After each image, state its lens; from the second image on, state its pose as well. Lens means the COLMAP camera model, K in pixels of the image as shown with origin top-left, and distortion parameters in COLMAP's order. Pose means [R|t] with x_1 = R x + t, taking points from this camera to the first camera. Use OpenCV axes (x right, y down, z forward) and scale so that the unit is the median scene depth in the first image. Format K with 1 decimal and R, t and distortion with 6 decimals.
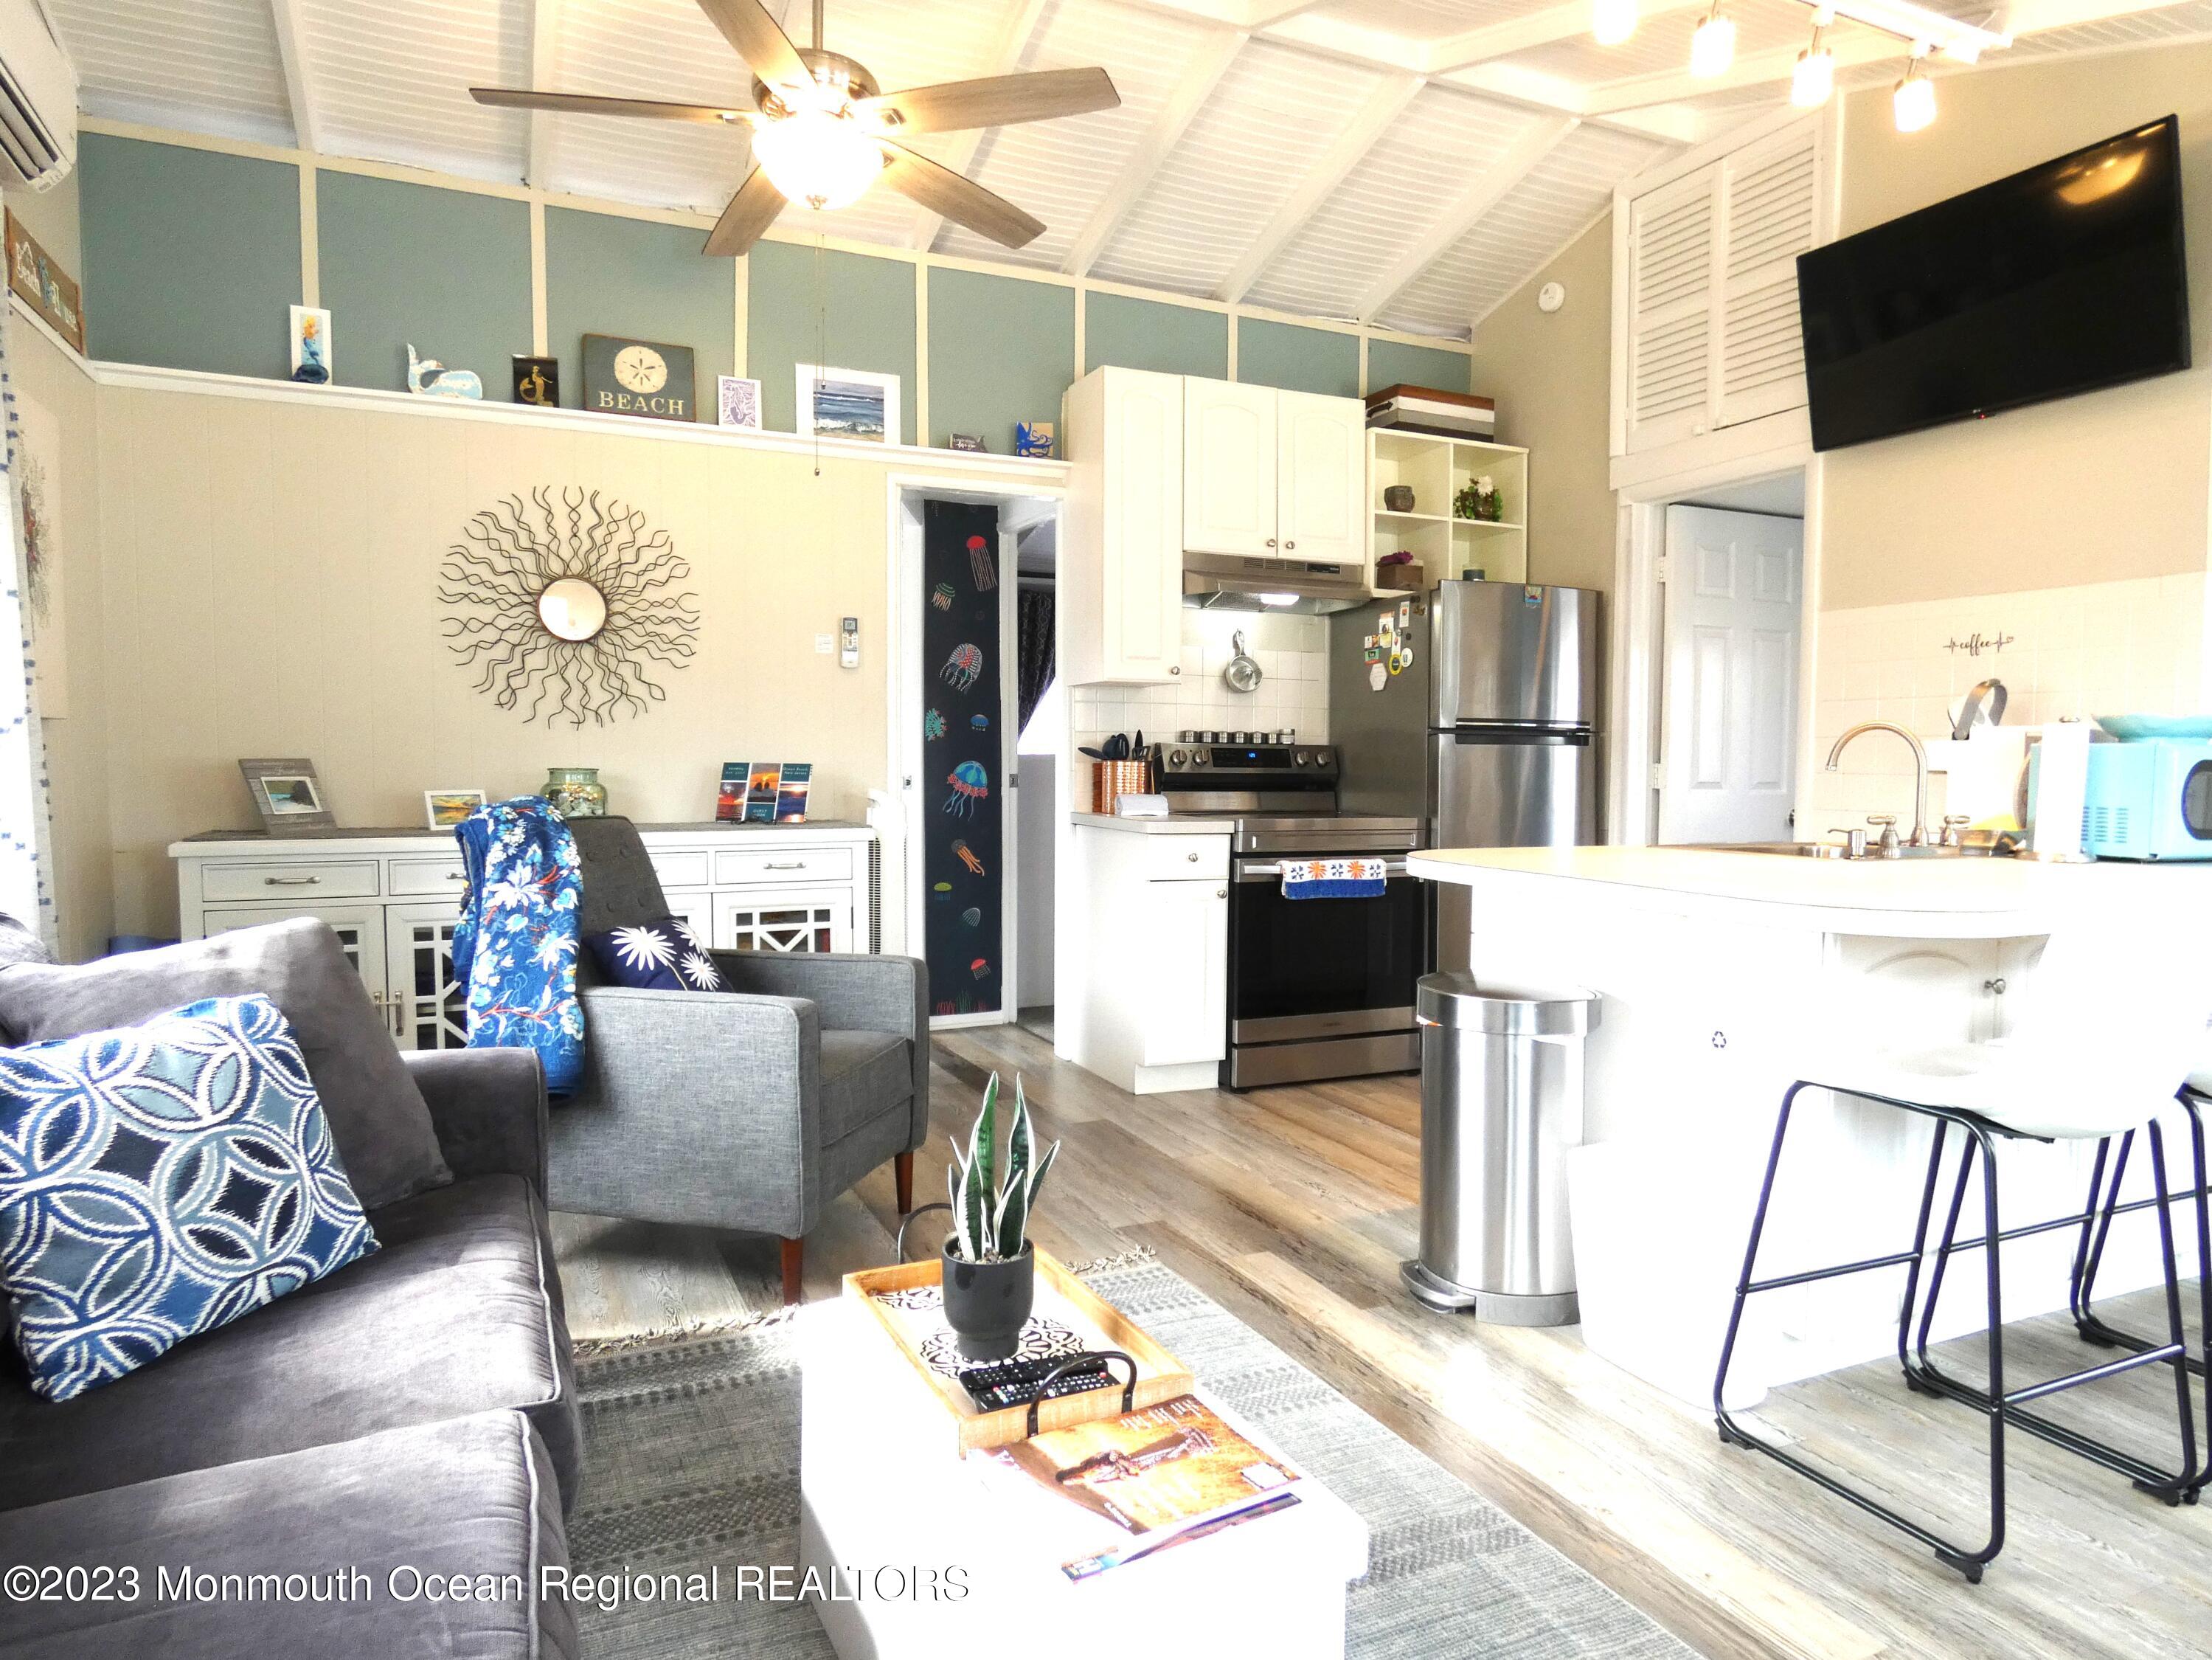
lens RADIAL K [[1357.3, 0, 1106.0], [0, 1357.3, 830.0], [0, 0, 1]] dist [-0.002852, -0.001122]
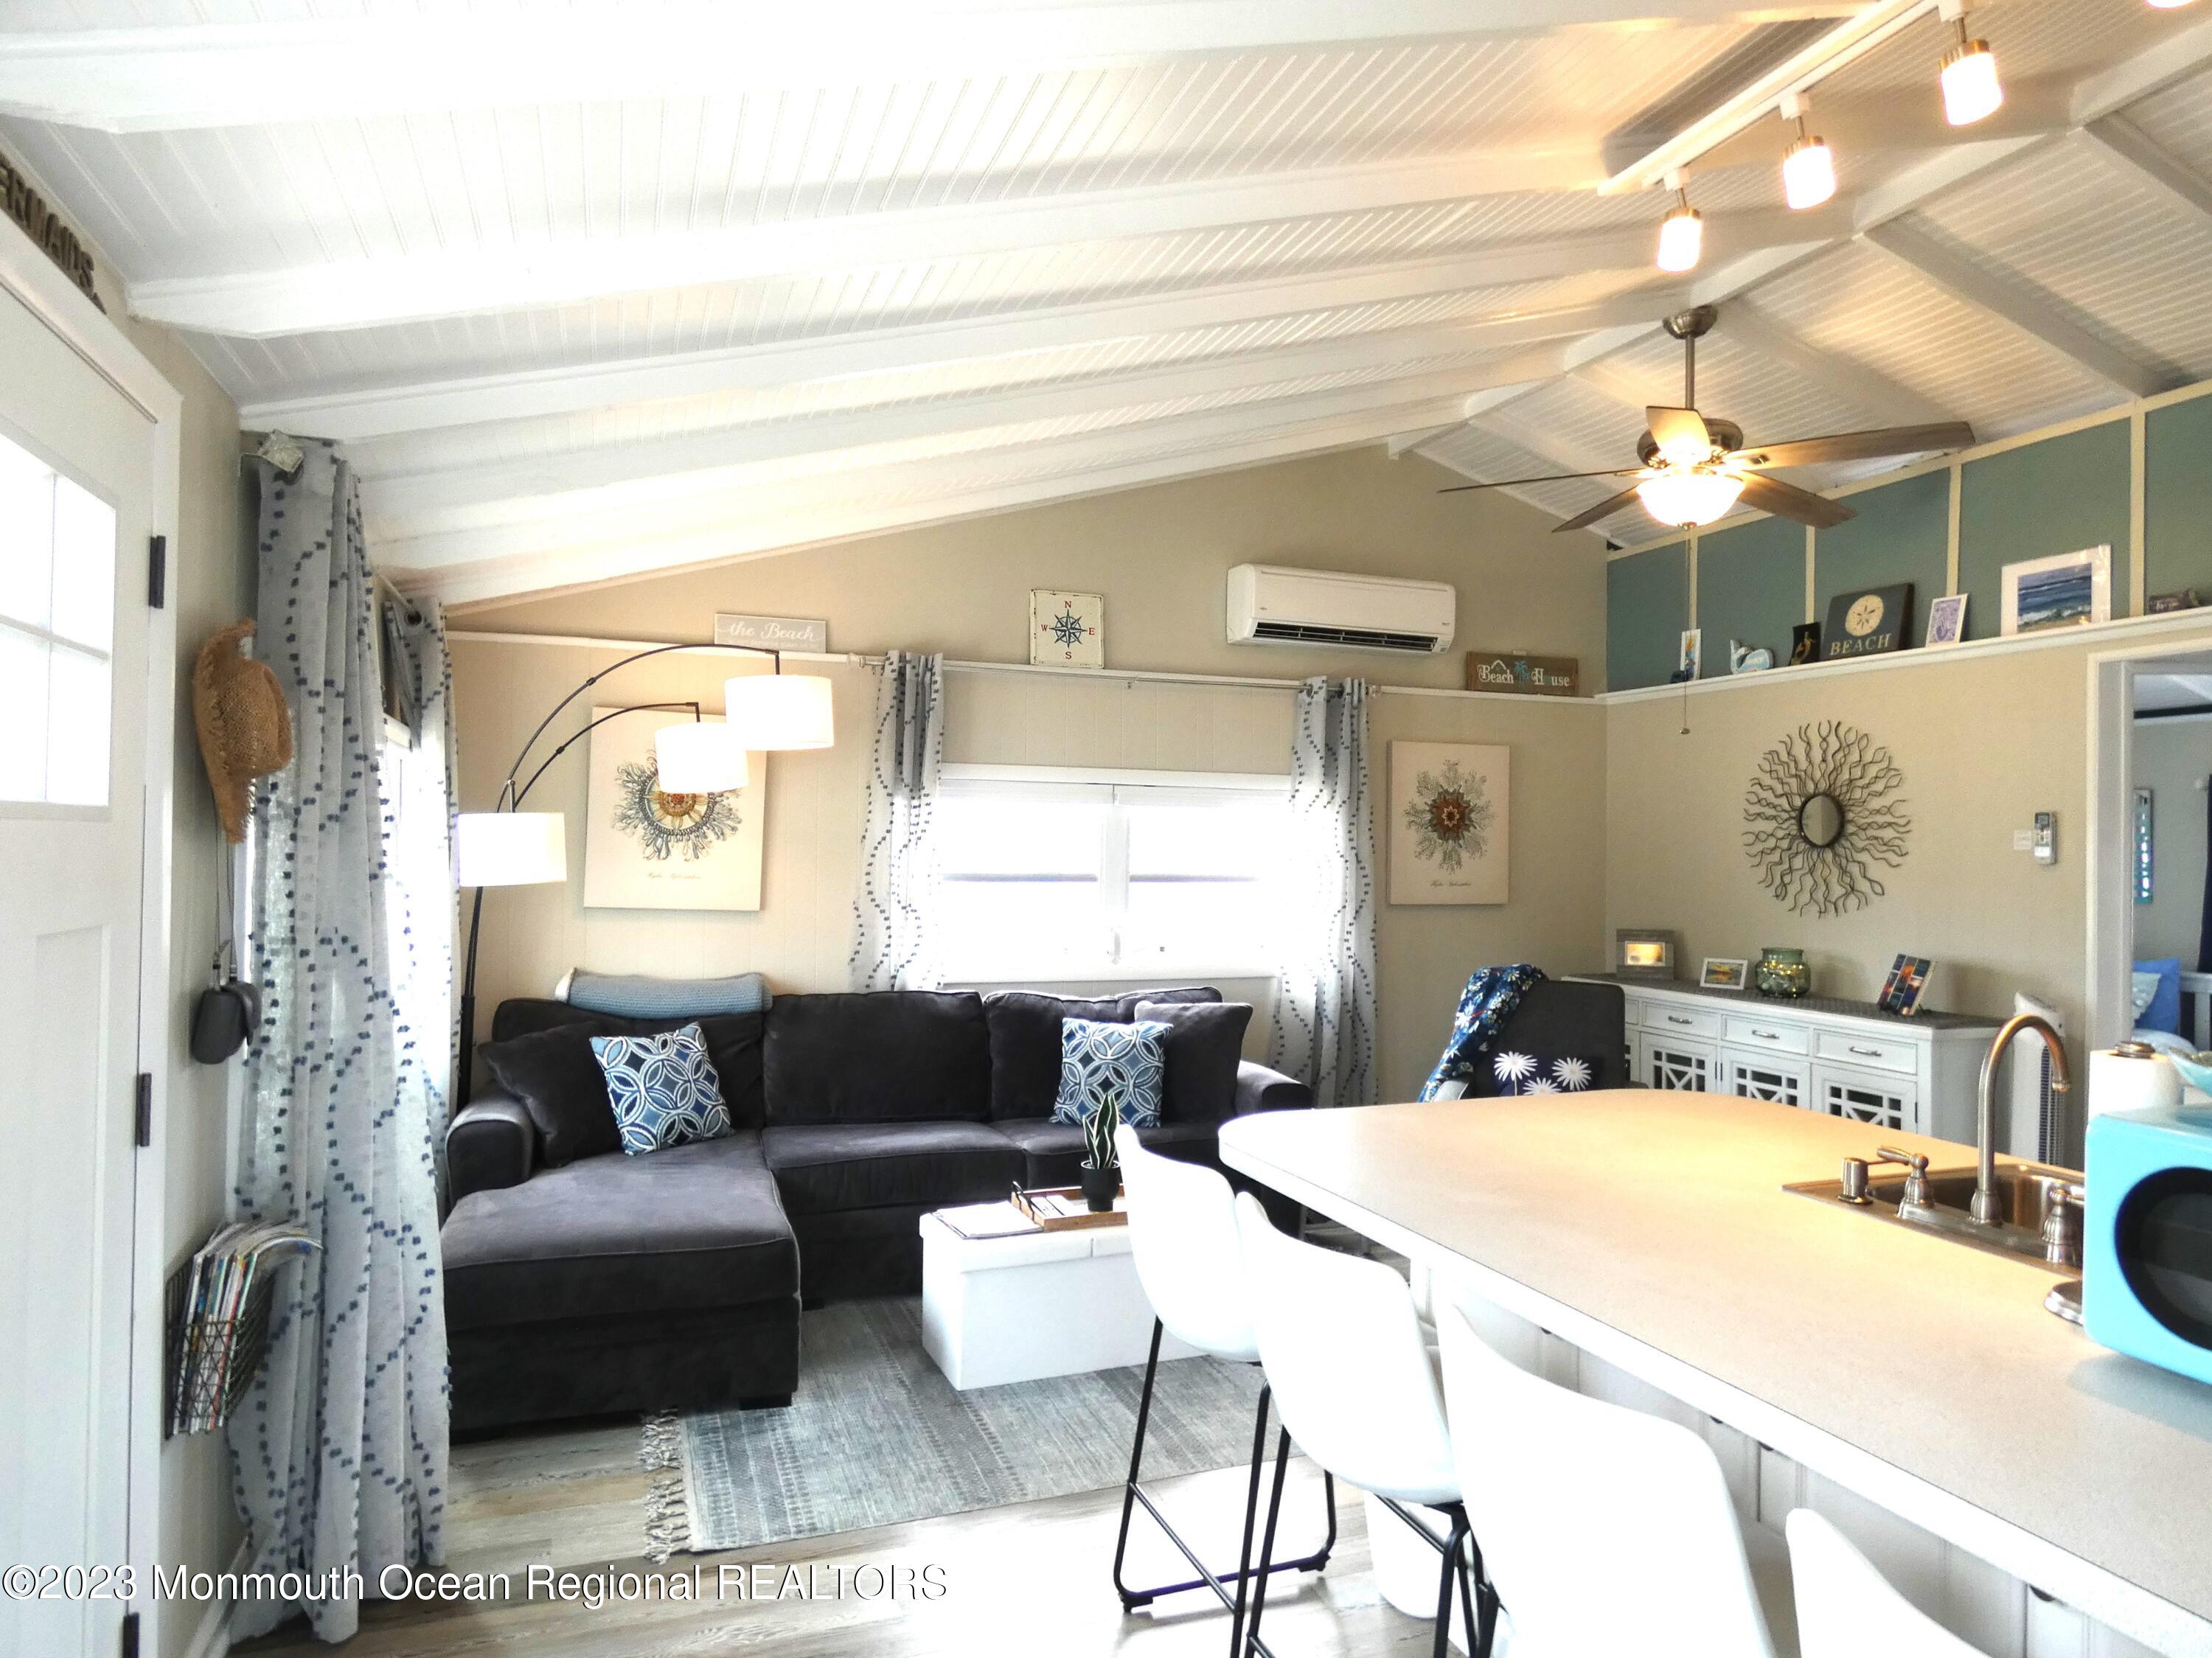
lens RADIAL K [[1362.4, 0, 1104.6], [0, 1362.4, 838.4], [0, 0, 1]] dist [-0.000579, 0.000058]
pose [[-0.079835, -0.010852, -0.996749, 0.891416], [-0.067343, 0.997715, -0.005468, -0.095821], [0.994531, 0.066688, -0.080383, 0.454102]]
